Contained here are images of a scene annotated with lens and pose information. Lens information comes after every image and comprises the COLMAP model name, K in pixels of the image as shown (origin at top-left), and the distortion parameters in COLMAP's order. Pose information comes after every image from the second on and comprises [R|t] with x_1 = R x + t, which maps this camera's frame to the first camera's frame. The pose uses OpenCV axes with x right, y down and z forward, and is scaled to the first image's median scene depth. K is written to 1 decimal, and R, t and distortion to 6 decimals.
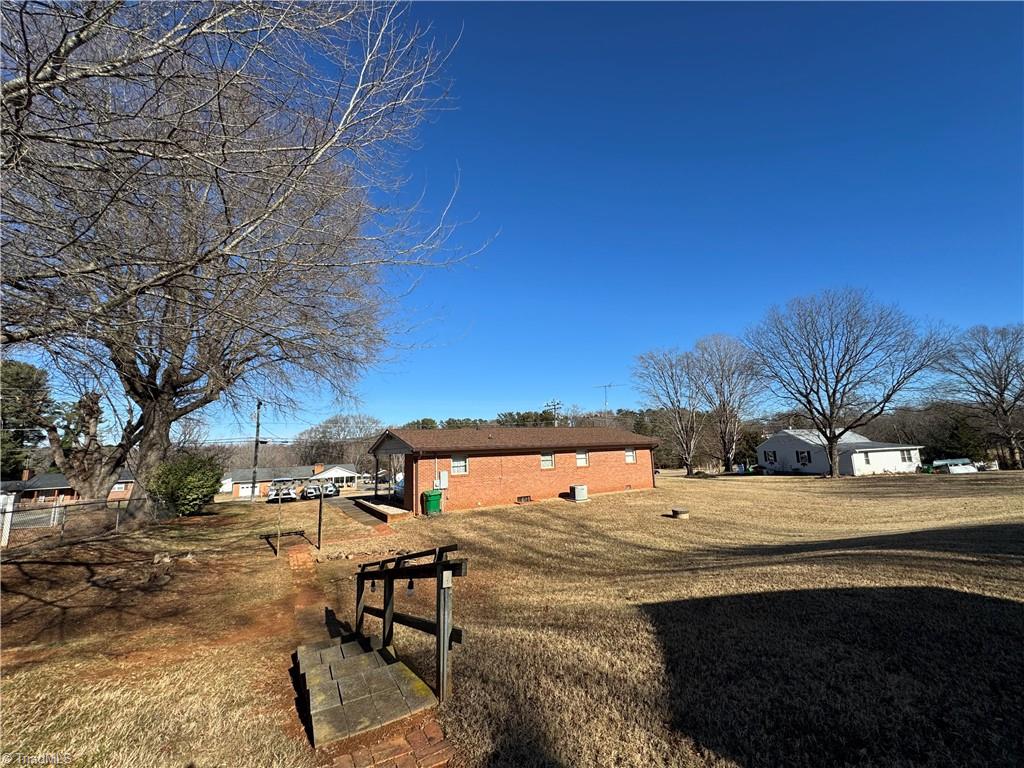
lens RADIAL K [[406.6, 0, 513.0], [0, 406.6, 384.8], [0, 0, 1]] dist [-0.005669, 0.001189]
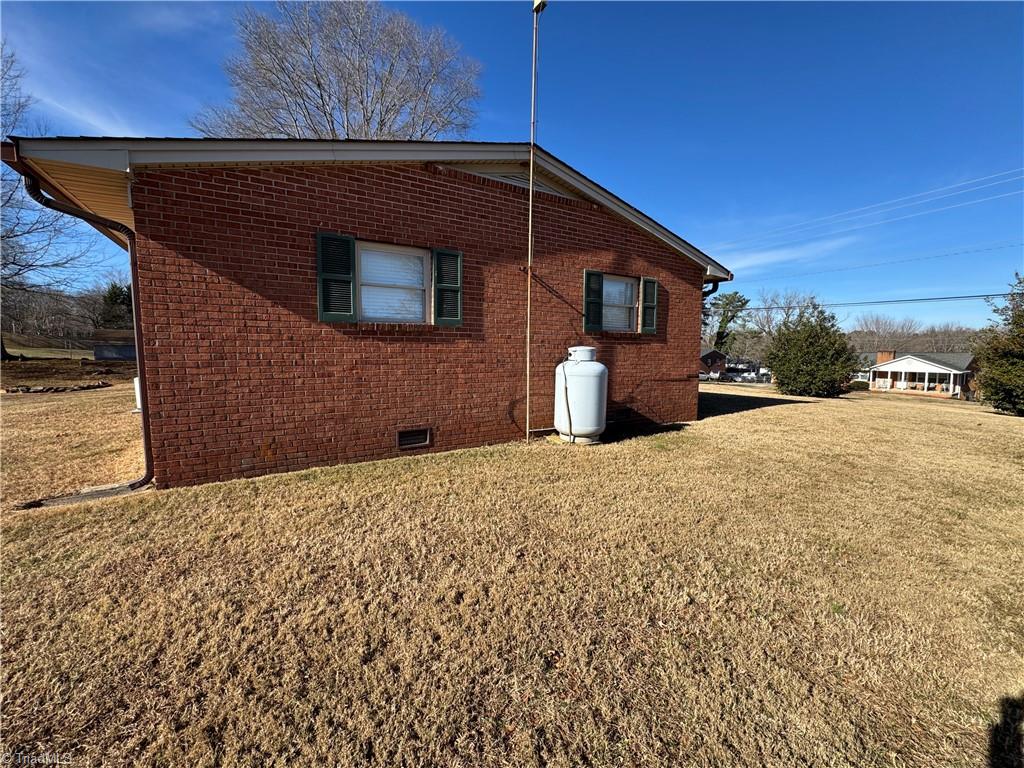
lens RADIAL K [[406.6, 0, 512.3], [0, 406.6, 382.6], [0, 0, 1]] dist [-0.005669, 0.001189]
pose [[0.011116, 0.115057, -0.993297, 0.522957], [0.156470, 0.980921, 0.115374, 0.229600], [0.987620, -0.156703, -0.007099, 1.199255]]
